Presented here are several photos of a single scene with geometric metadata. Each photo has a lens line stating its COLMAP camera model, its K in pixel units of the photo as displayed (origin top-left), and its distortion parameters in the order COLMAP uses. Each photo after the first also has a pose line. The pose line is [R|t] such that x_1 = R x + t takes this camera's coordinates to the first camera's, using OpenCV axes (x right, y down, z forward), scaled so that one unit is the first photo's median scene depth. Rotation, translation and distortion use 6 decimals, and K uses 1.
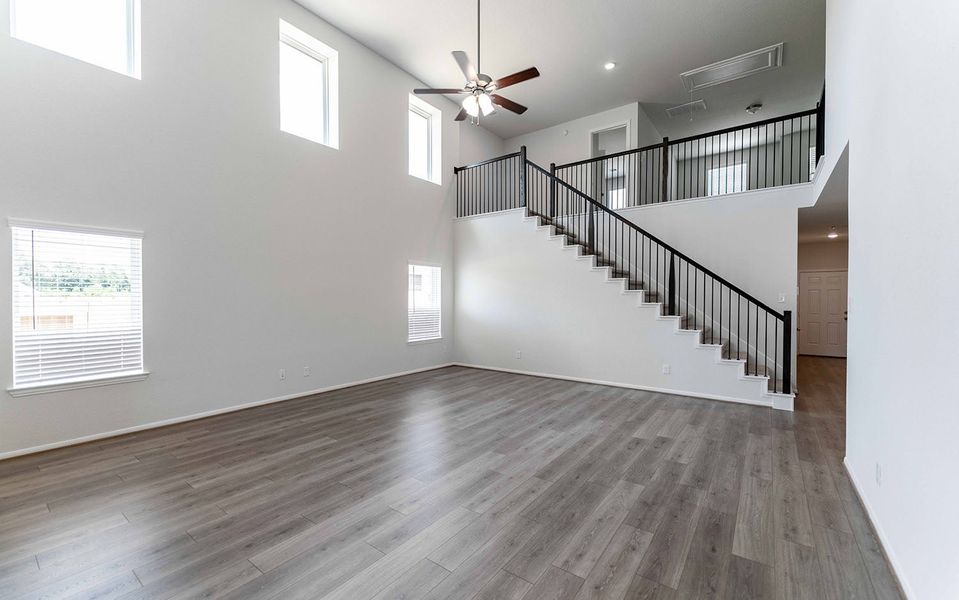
lens RADIAL K [[388.0, 0, 479.5], [0, 388.0, 300.0], [0, 0, 1]] dist [0.003504, 0.000123]
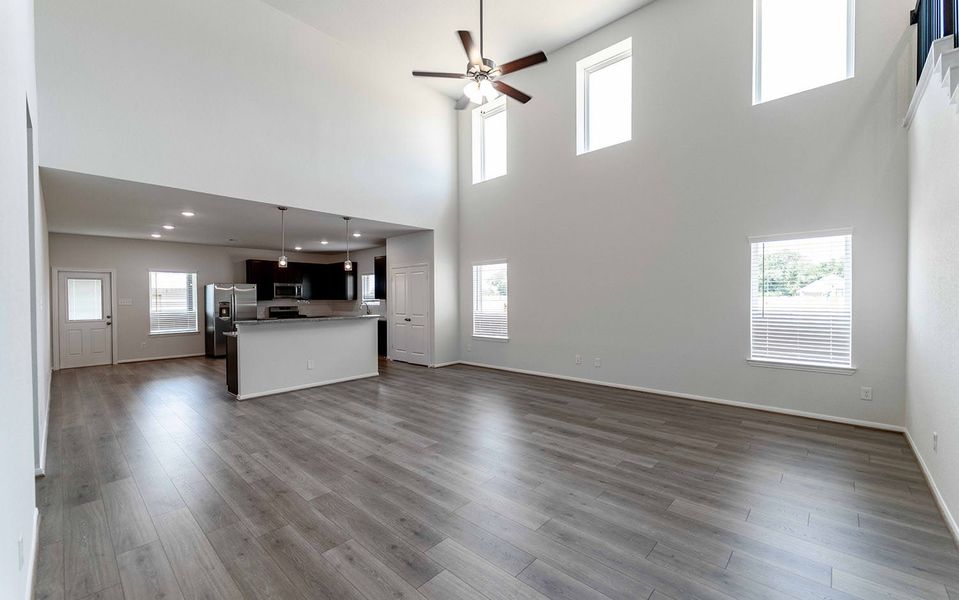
lens RADIAL K [[388.0, 0, 479.5], [0, 388.0, 300.0], [0, 0, 1]] dist [0.003504, 0.000123]
pose [[-0.107793, 0.006404, -0.994153, 0.919894], [0.003366, 0.999976, 0.006077, 0.000076], [0.994168, -0.002691, -0.107812, 1.070832]]
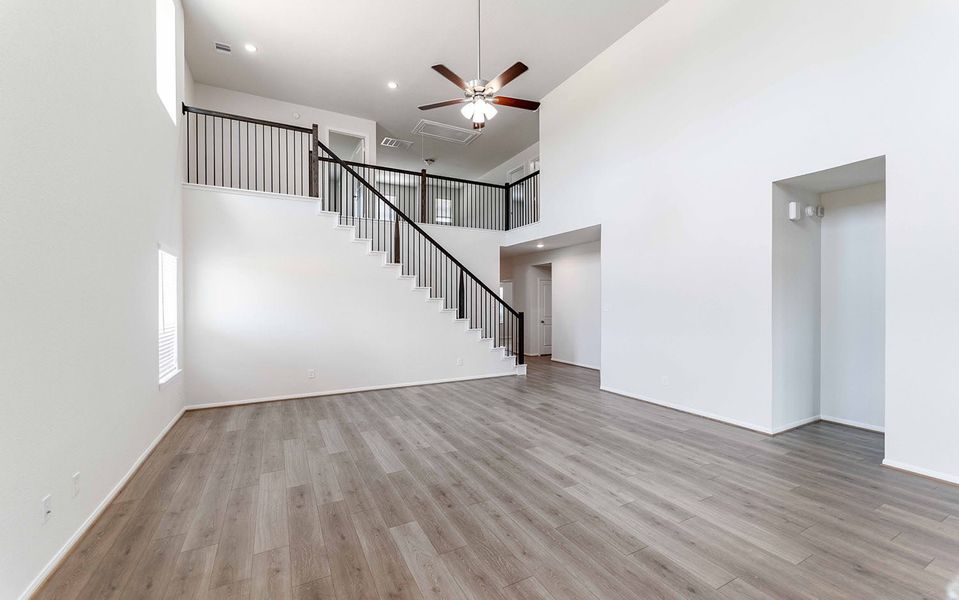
lens RADIAL K [[388.0, 0, 479.5], [0, 388.0, 300.0], [0, 0, 1]] dist [0.003504, 0.000123]
pose [[0.429561, 0.002933, 0.903033, -0.870727], [0.006436, 0.999959, -0.006309, -0.016371], [-0.903015, 0.008522, 0.429525, 0.568271]]
